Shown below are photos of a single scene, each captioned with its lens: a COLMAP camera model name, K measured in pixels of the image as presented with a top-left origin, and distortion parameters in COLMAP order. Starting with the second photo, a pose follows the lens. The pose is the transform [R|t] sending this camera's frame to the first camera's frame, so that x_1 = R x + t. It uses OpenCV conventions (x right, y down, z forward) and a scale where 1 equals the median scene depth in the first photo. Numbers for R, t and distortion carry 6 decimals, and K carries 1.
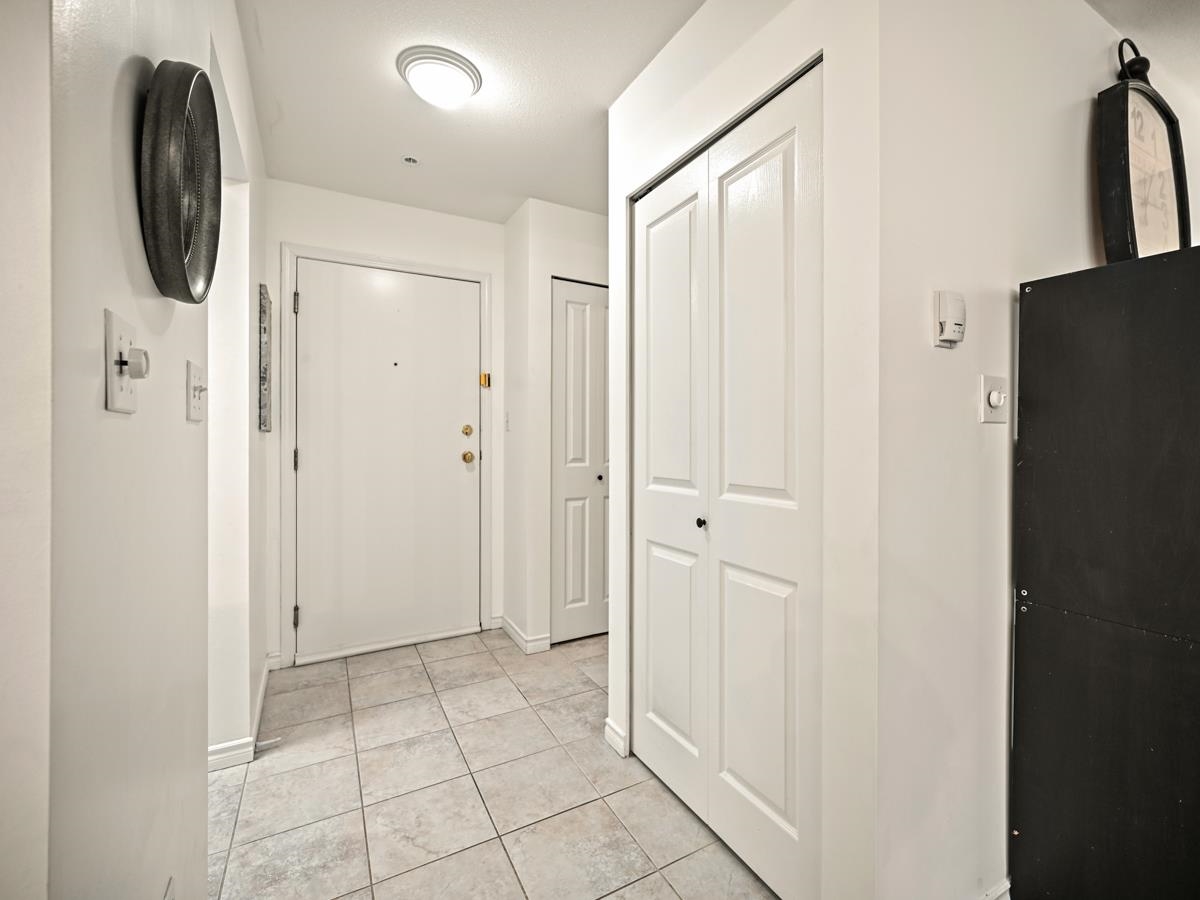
lens RADIAL K [[540.5, 0, 628.3], [0, 540.5, 436.9], [0, 0, 1]] dist [-0.003140, -0.000441]
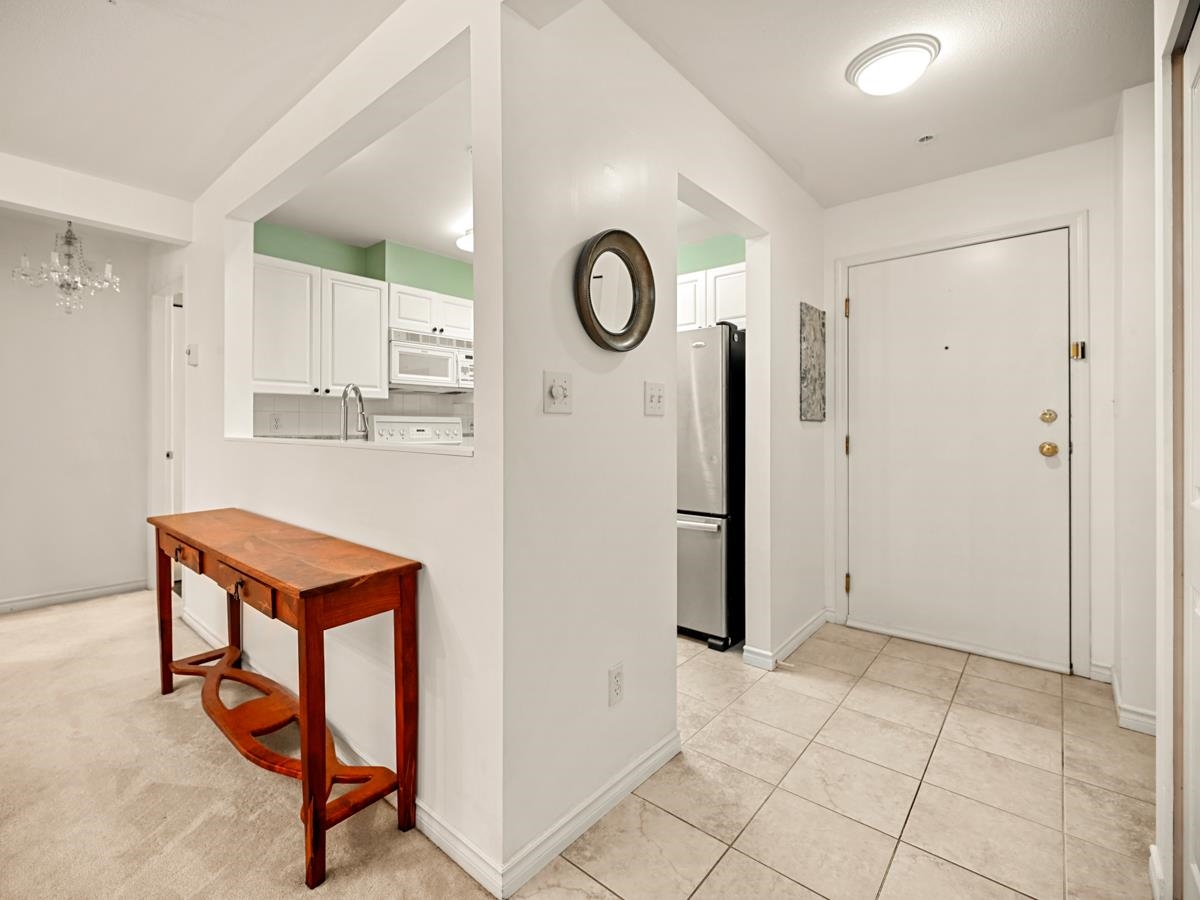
lens RADIAL K [[540.5, 0, 562.0], [0, 540.5, 424.7], [0, 0, 1]] dist [-0.003140, -0.000441]
pose [[0.299771, -0.005179, -0.953997, 0.305736], [0.002467, 0.999986, -0.004653, 0.002769], [0.954008, -0.000959, 0.299779, 0.085946]]
